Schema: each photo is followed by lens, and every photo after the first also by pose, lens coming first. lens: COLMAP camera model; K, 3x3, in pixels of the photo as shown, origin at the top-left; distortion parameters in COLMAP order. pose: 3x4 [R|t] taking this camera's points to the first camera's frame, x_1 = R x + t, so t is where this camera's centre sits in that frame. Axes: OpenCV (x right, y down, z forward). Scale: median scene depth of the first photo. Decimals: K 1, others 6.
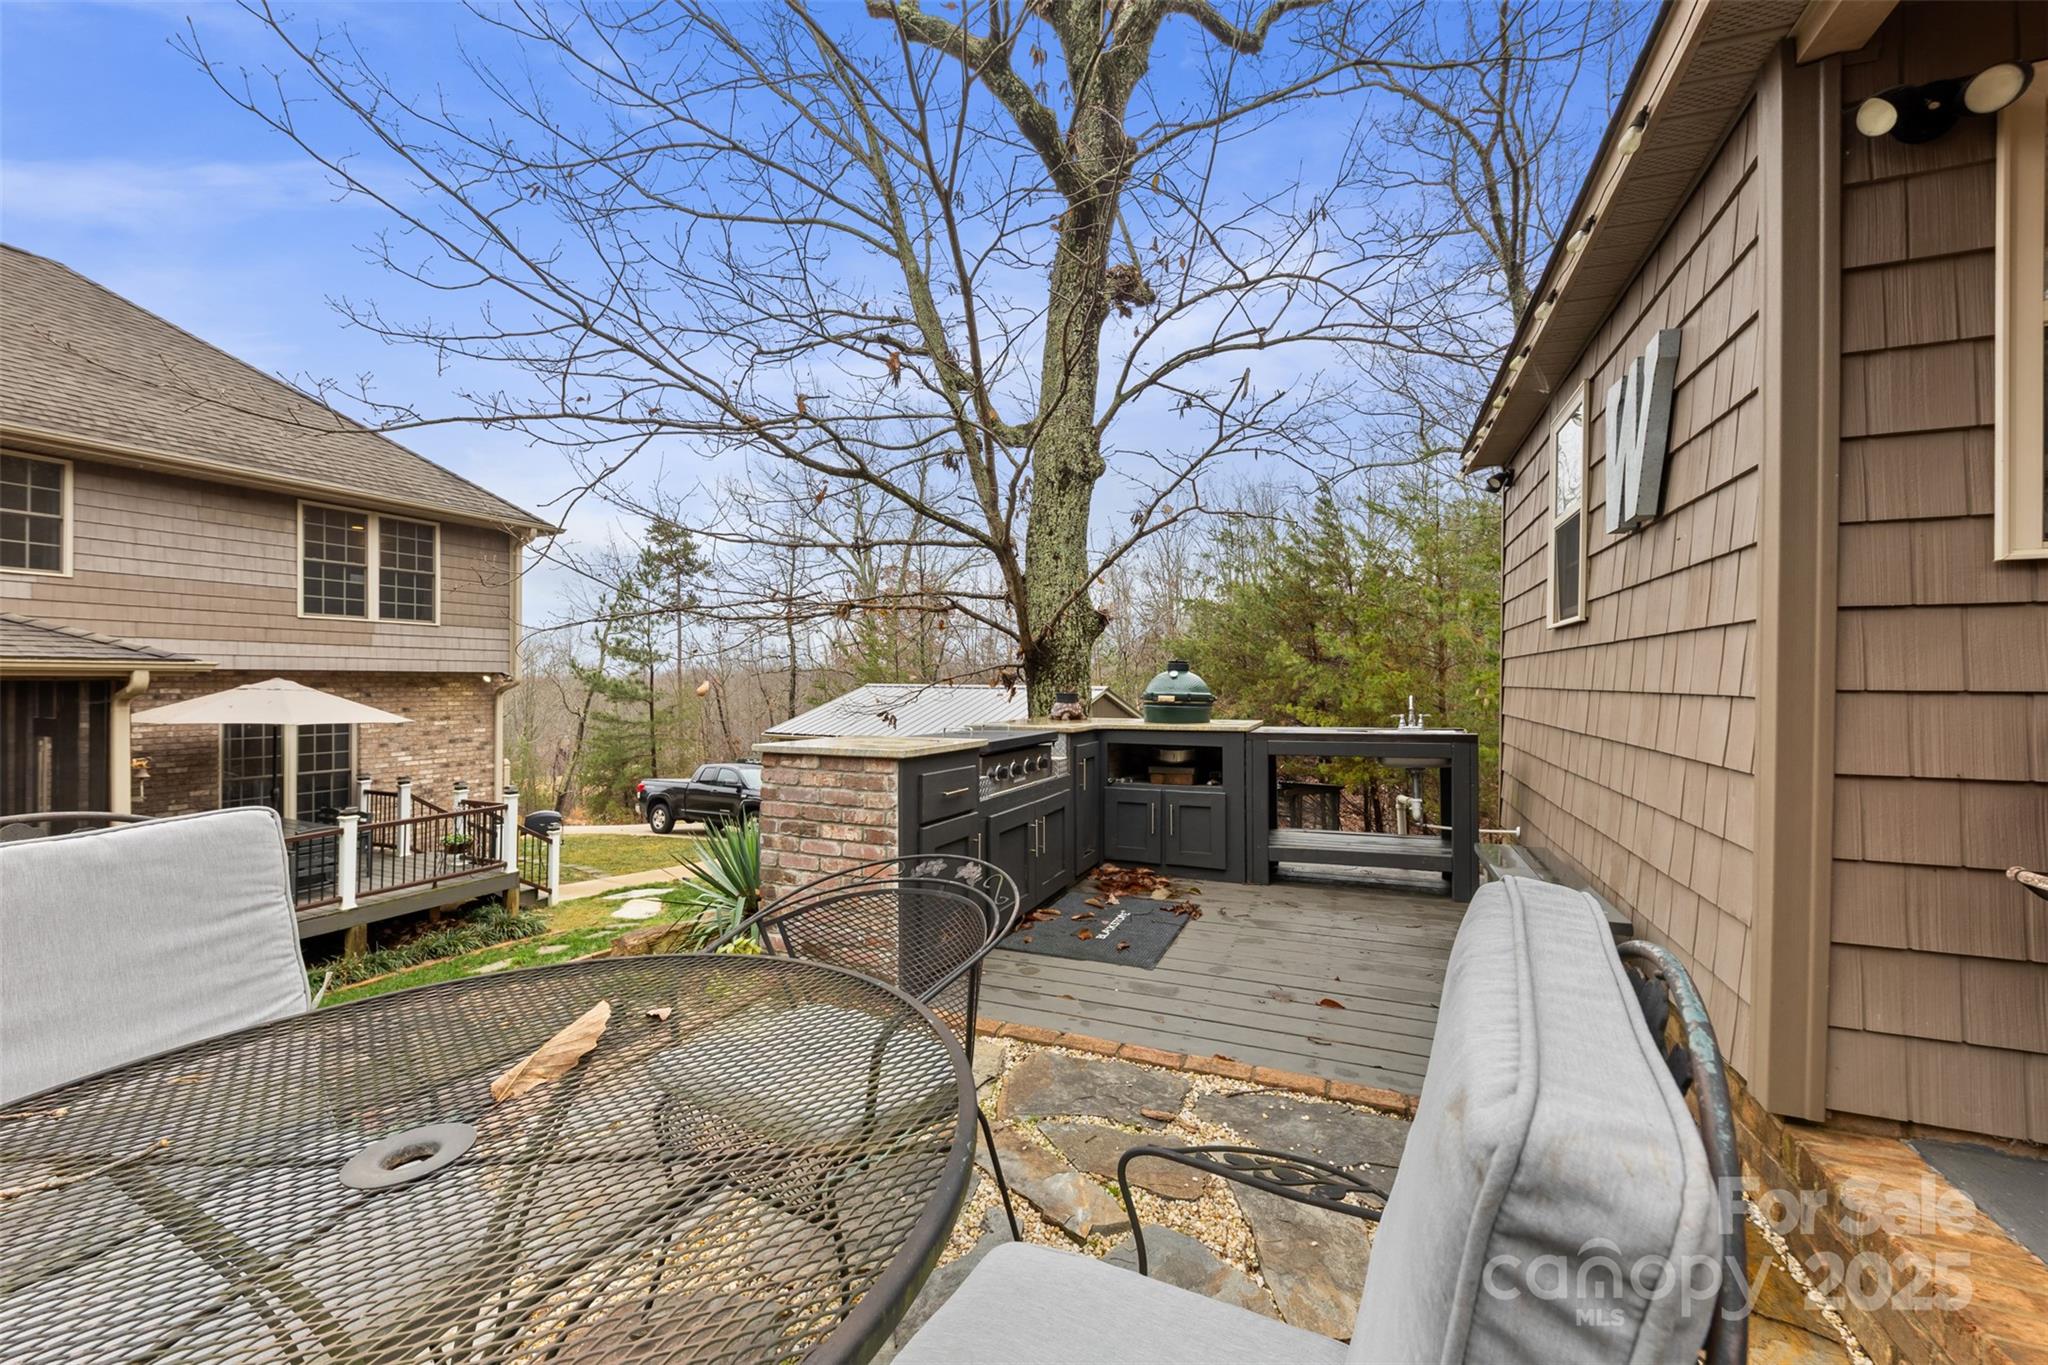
lens RADIAL K [[781.4, 0, 1023.0], [0, 781.4, 688.3], [0, 0, 1]] dist [0.006530, -0.003166]
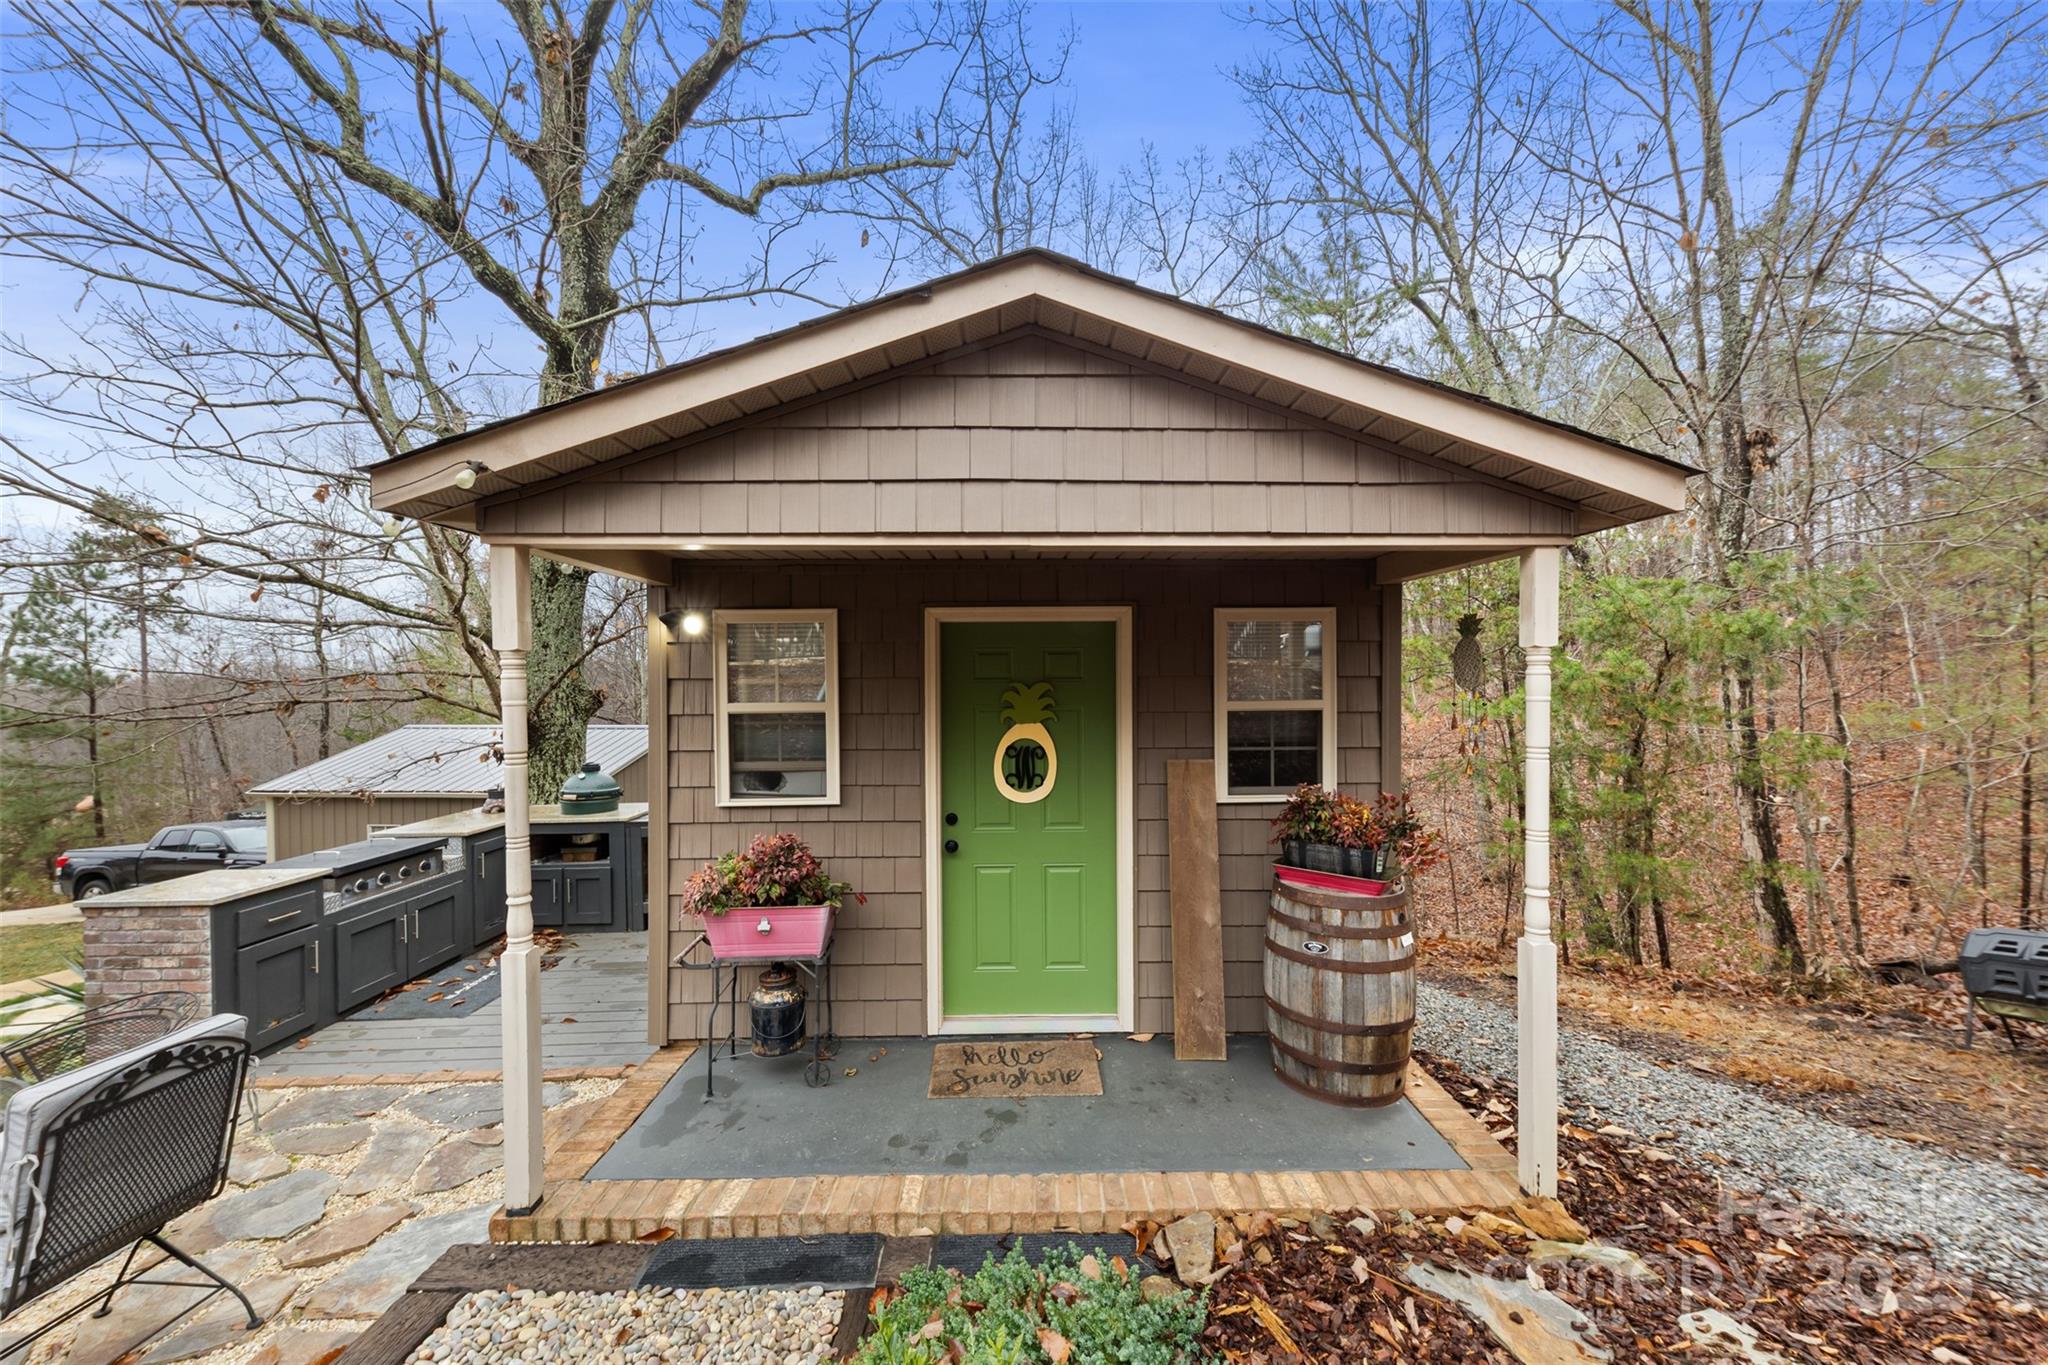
lens RADIAL K [[781.4, 0, 1030.3], [0, 781.4, 691.6], [0, 0, 1]] dist [0.006530, -0.003166]
pose [[0.912823, -0.013993, 0.408116, 0.149092], [0.011968, 0.999900, 0.007514, -0.069416], [-0.408180, -0.001975, 0.912899, -0.215039]]
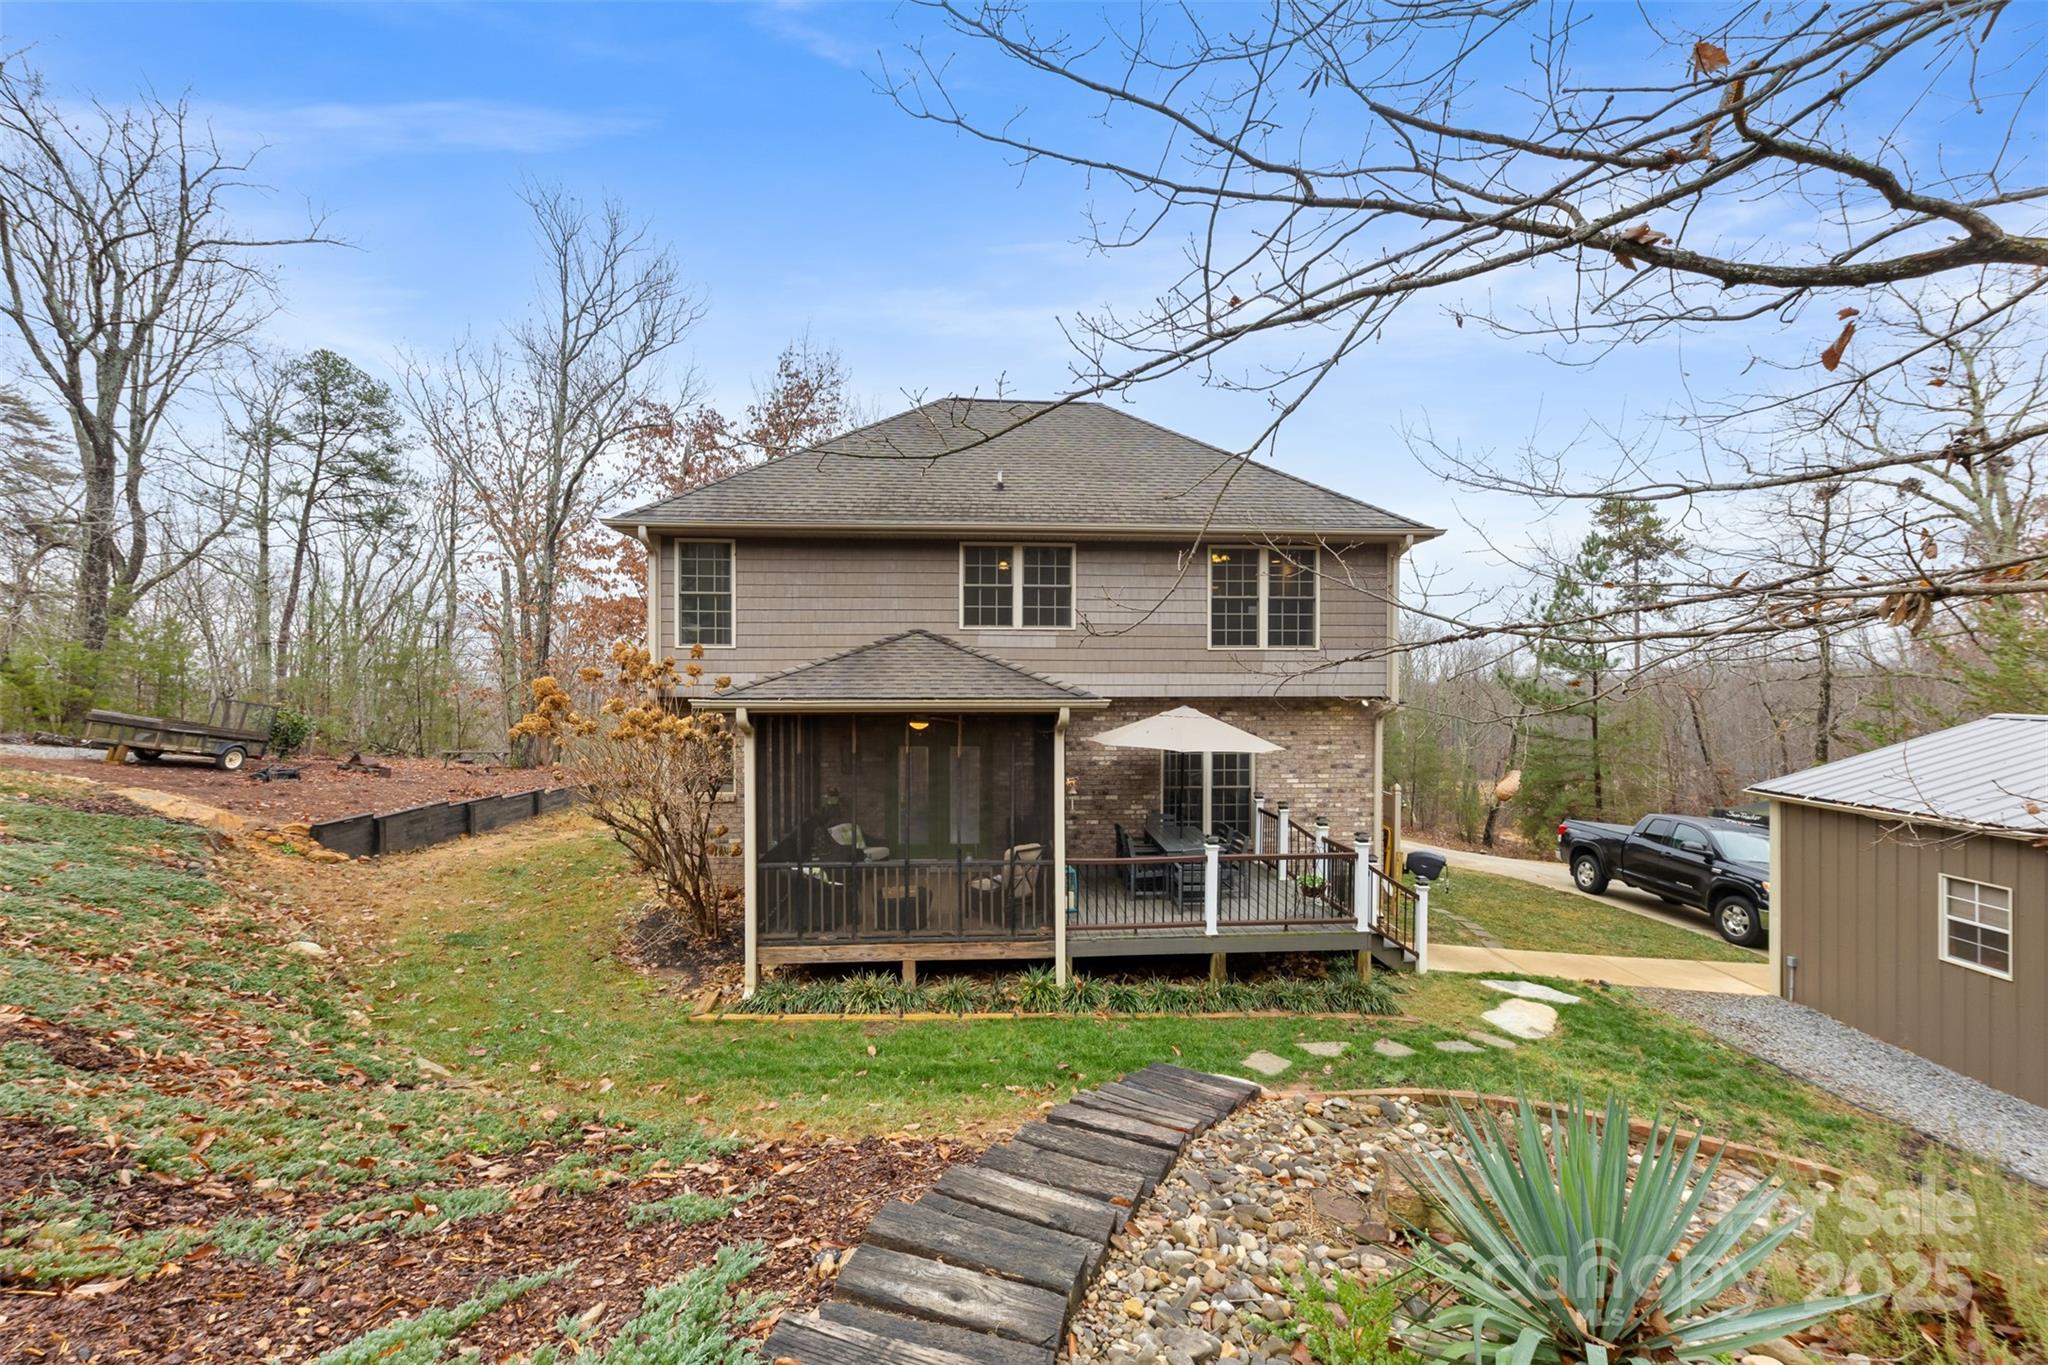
lens RADIAL K [[781.4, 0, 1031.5], [0, 781.4, 688.8], [0, 0, 1]] dist [0.006530, -0.003166]
pose [[0.467202, 0.002633, -0.884147, -0.046440], [-0.005081, 0.999987, 0.000293, -0.030553], [0.884136, 0.004355, 0.467210, 0.230294]]
